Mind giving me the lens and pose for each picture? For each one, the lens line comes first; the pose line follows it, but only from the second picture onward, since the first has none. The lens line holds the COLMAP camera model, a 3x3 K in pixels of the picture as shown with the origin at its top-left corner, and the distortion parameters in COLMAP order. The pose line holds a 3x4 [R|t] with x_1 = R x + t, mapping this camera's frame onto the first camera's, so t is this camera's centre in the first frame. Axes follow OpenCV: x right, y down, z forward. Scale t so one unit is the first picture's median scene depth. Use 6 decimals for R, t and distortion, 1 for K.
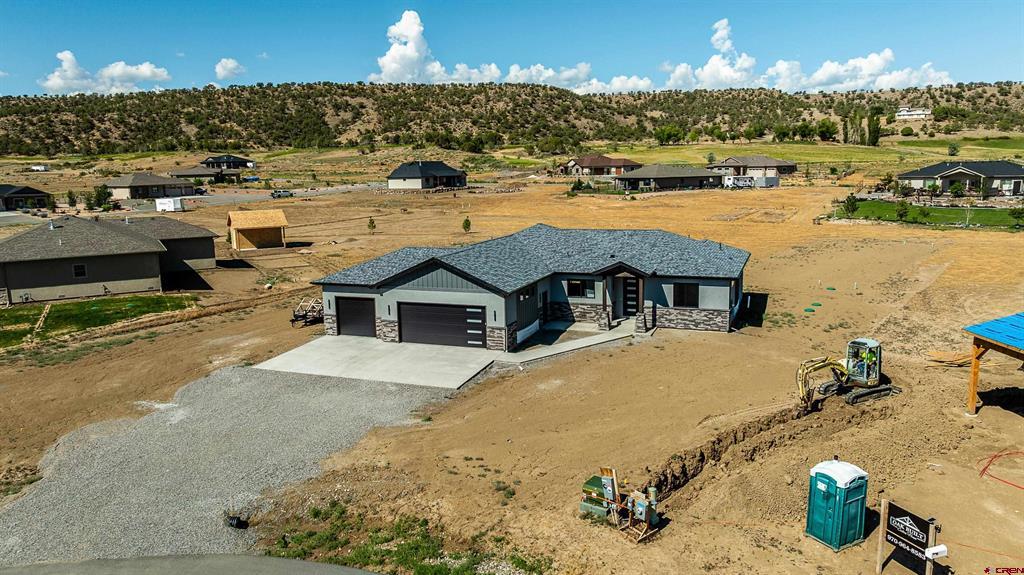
lens RADIAL K [[724.4, 0, 510.3], [0, 724.4, 287.5], [0, 0, 1]] dist [-0.029263, 0.022430]
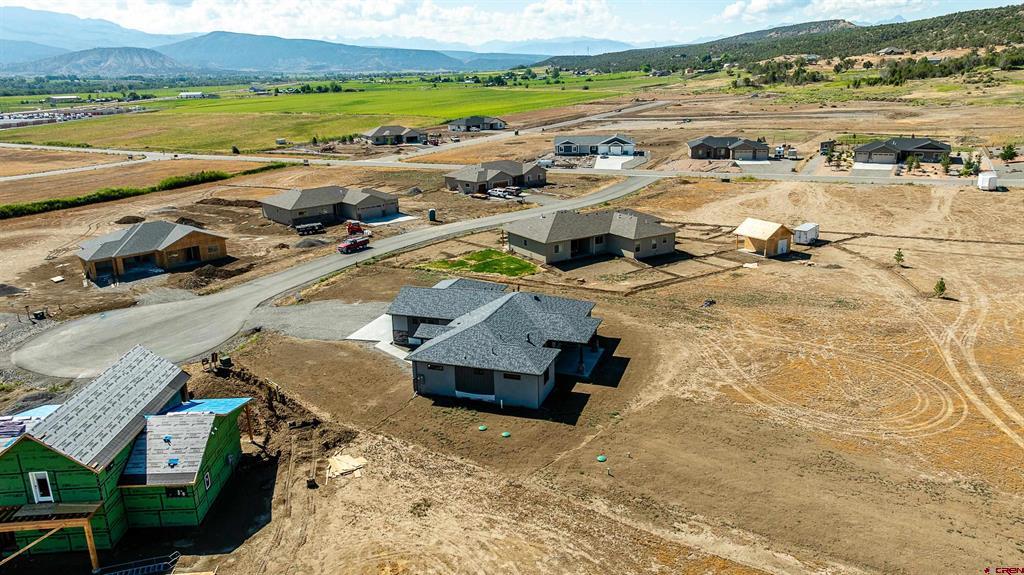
lens RADIAL K [[724.4, 0, 510.3], [0, 724.4, 287.5], [0, 0, 1]] dist [-0.029263, 0.022430]
pose [[0.037526, 0.303464, -0.952104, 0.279539], [-0.139127, 0.945082, 0.295742, -0.103305], [0.989563, 0.121366, 0.077686, 0.174222]]
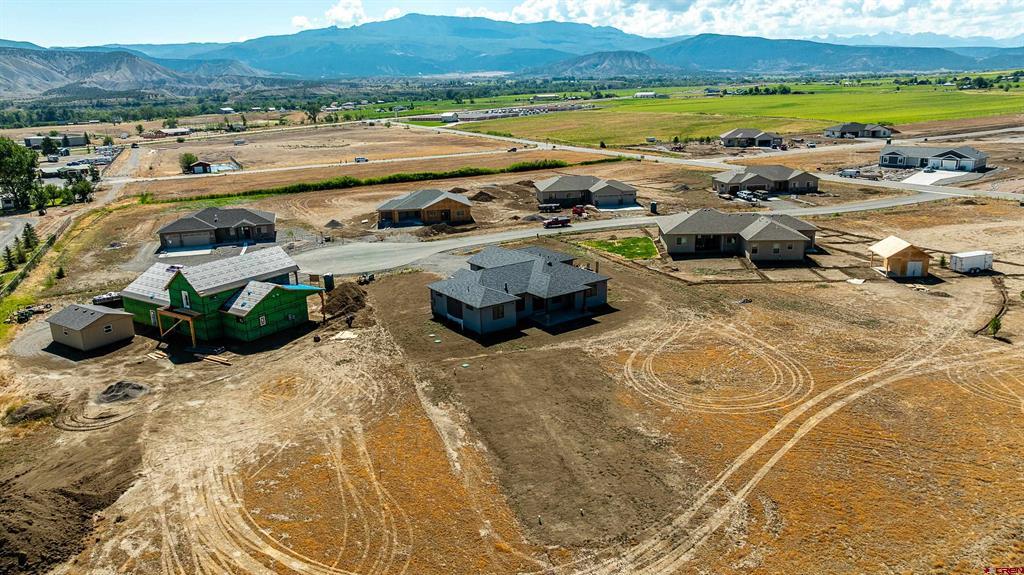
lens RADIAL K [[724.4, 0, 510.3], [0, 724.4, 287.5], [0, 0, 1]] dist [-0.029263, 0.022430]
pose [[-0.550445, 0.258101, -0.793973, 0.308683], [-0.096299, 0.925037, 0.367468, -0.135354], [0.829299, 0.278730, -0.484328, 0.367006]]
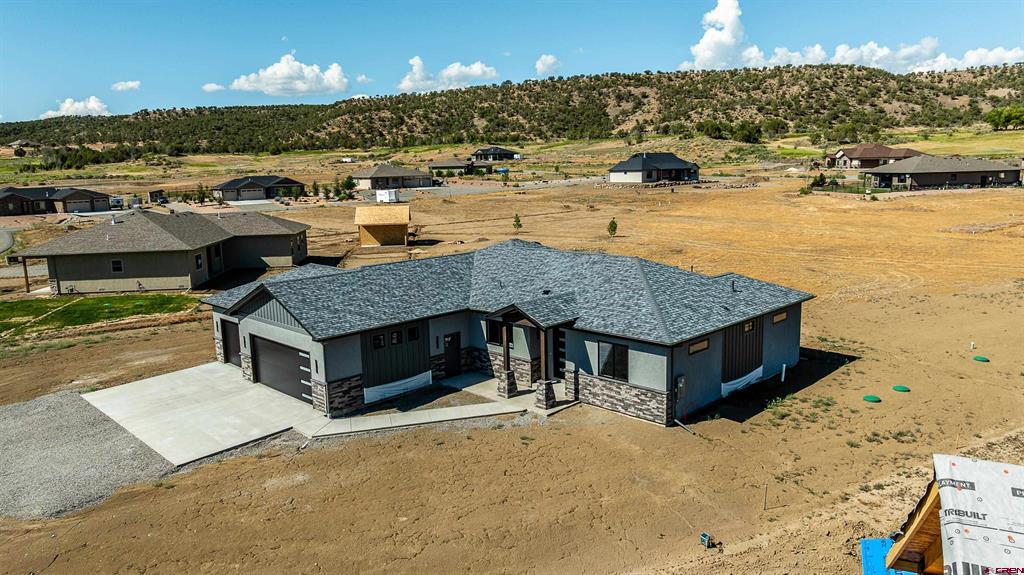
lens RADIAL K [[724.4, 0, 510.3], [0, 724.4, 287.5], [0, 0, 1]] dist [-0.029263, 0.022430]
pose [[0.916058, 0.066460, -0.395502, 0.069396], [-0.061326, 0.997789, 0.025626, -0.011377], [0.396330, 0.000780, 0.918108, 0.058799]]
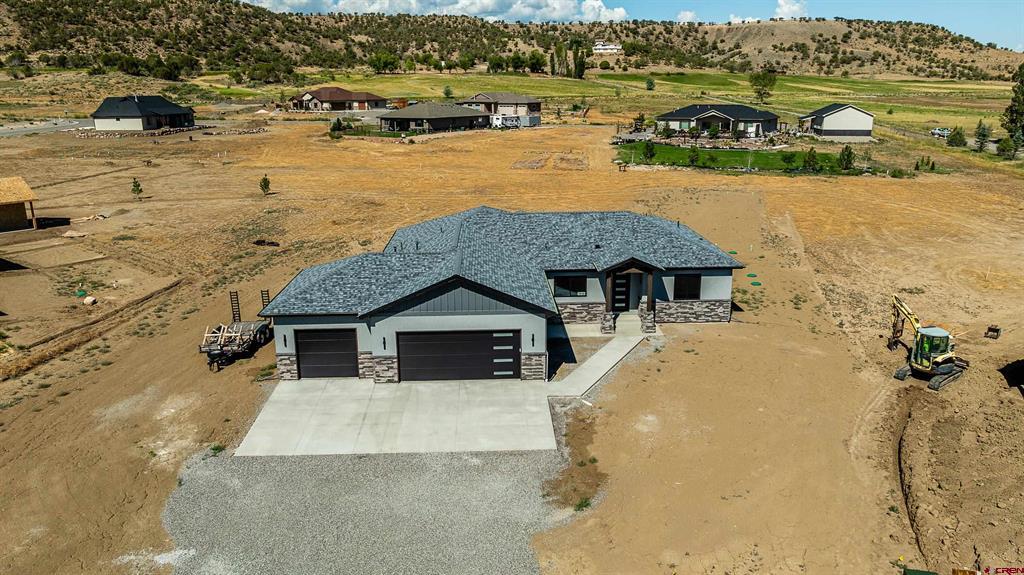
lens RADIAL K [[740.7, 0, 509.8], [0, 740.7, 287.6], [0, 0, 1]] dist [-0.033822, 0.024308]
pose [[0.918032, -0.089486, 0.386277, -0.055409], [0.052977, 0.993148, 0.104169, -0.016544], [-0.392952, -0.075167, 0.916482, 0.037084]]
